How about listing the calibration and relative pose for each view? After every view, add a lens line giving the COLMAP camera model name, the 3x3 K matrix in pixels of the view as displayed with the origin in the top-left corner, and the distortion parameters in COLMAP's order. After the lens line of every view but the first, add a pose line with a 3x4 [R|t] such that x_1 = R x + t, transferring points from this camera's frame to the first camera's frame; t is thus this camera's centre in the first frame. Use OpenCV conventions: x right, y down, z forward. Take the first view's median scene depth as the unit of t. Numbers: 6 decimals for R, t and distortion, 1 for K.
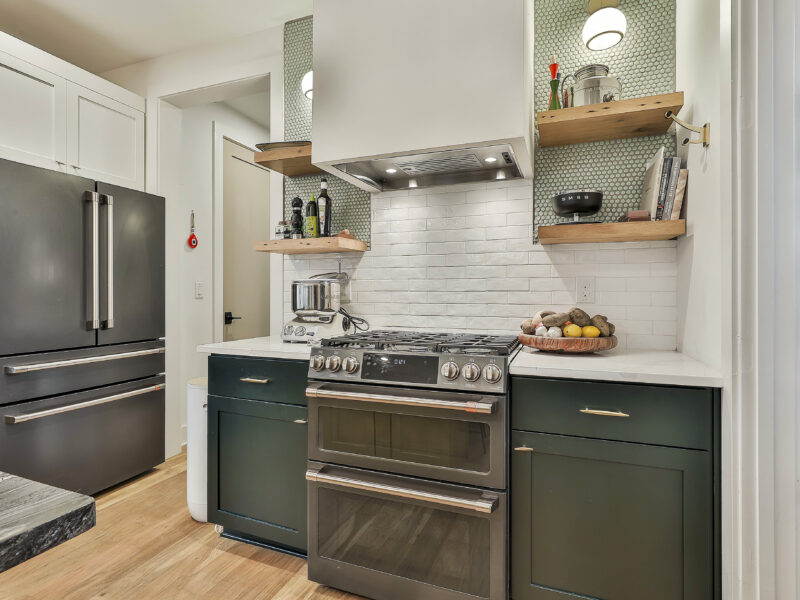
lens RADIAL K [[433.2, 0, 399.8], [0, 433.2, 295.3], [0, 0, 1]] dist [-0.003690, 0.006278]
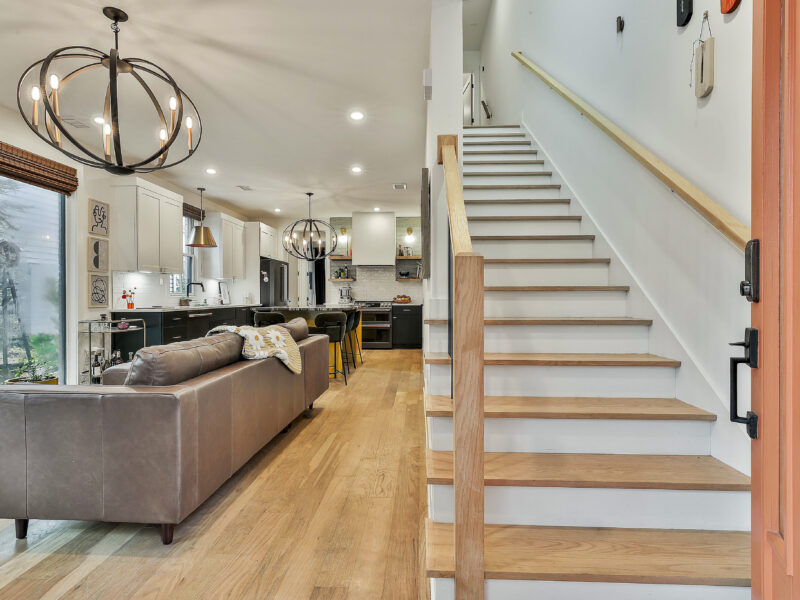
lens RADIAL K [[433.2, 0, 404.6], [0, 433.2, 297.3], [0, 0, 1]] dist [-0.003690, 0.006278]
pose [[0.952381, -0.001725, 0.304905, -1.116203], [0.000759, 0.999994, 0.003287, 0.039412], [-0.304909, -0.002899, 0.952377, -3.768041]]
